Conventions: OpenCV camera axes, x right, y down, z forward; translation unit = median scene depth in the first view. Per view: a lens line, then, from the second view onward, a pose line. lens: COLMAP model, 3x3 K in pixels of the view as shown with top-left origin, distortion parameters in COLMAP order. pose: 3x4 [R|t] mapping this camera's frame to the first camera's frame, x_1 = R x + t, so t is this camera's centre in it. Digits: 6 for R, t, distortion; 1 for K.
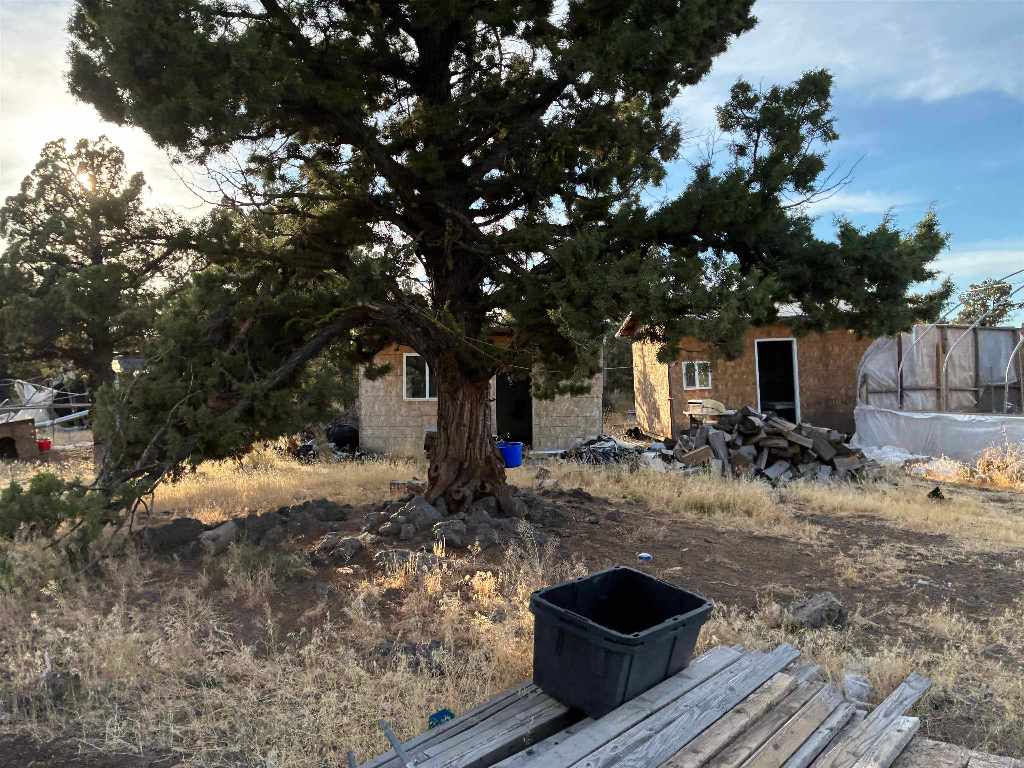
lens RADIAL K [[750.6, 0, 498.9], [0, 750.6, 370.9], [0, 0, 1]] dist [0.045644, -0.058838]
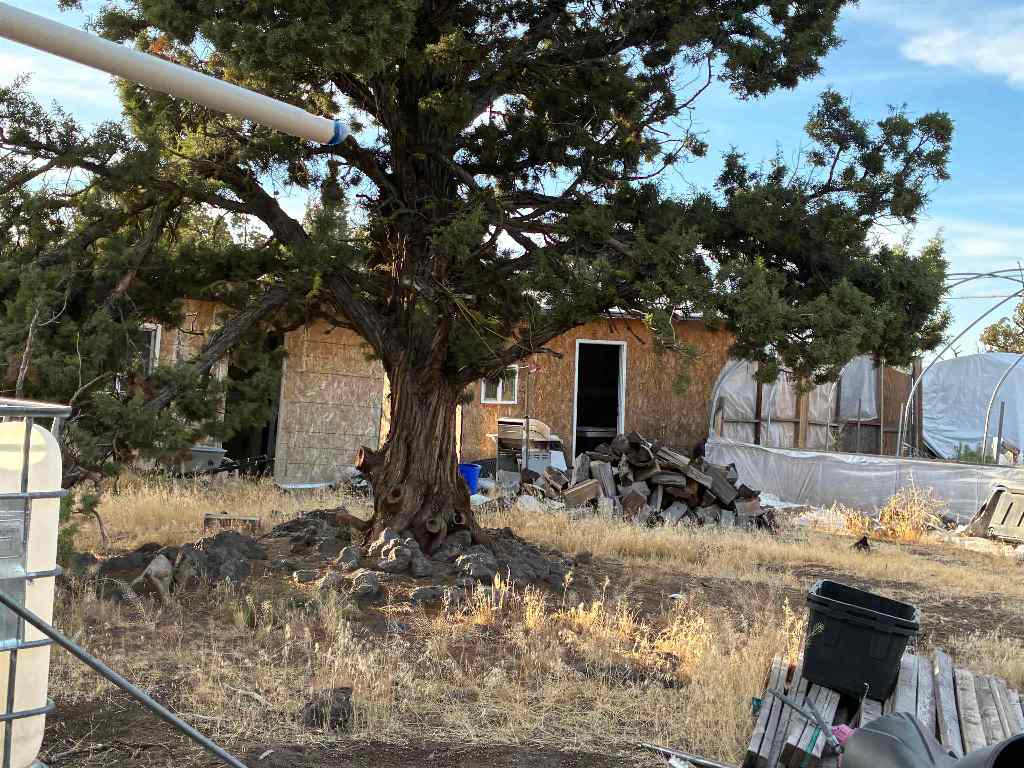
lens RADIAL K [[1313.3, 0, 512.0], [0, 1313.3, 384.0], [0, 0, 1]] dist [0.158549, -0.000017]
pose [[0.906848, 0.065624, 0.416316, -0.595344], [-0.072922, 0.997336, 0.001633, 0.008334], [-0.415100, -0.031840, 0.909218, -0.298221]]
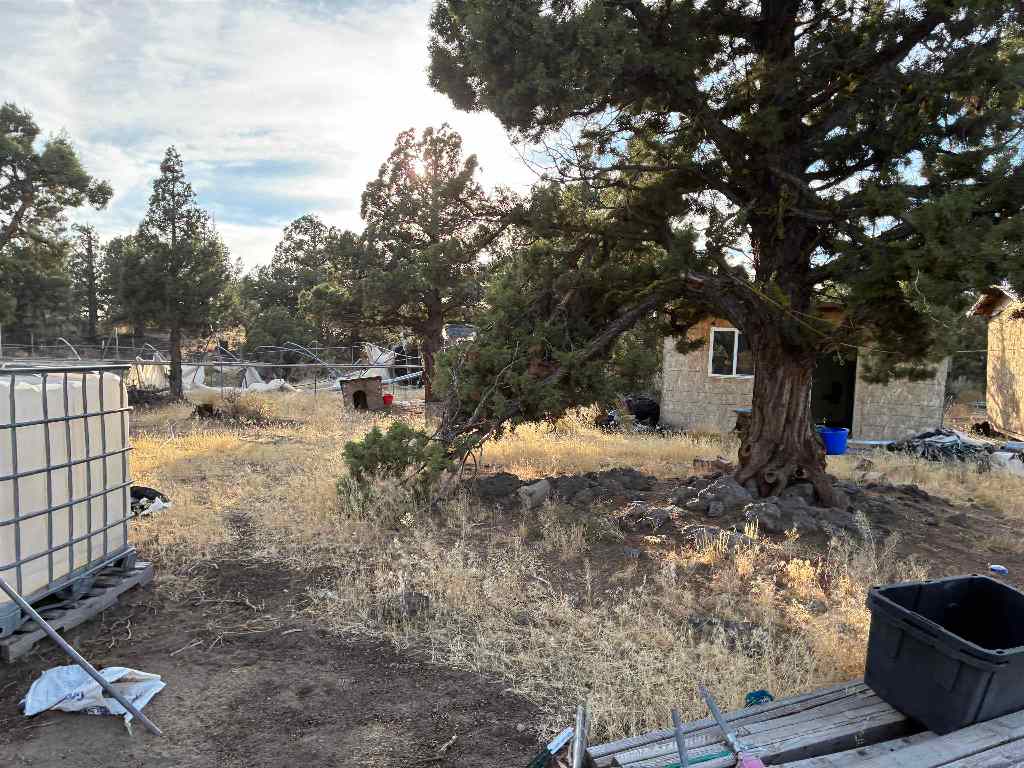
lens RADIAL K [[752.0, 0, 512.0], [0, 752.0, 384.0], [0, 0, 1]] dist [0.061350, -0.079053]
pose [[0.928966, 0.054606, -0.366115, -0.015460], [-0.035665, 0.997662, 0.058304, 0.002261], [0.368443, -0.041105, 0.928741, -0.008358]]
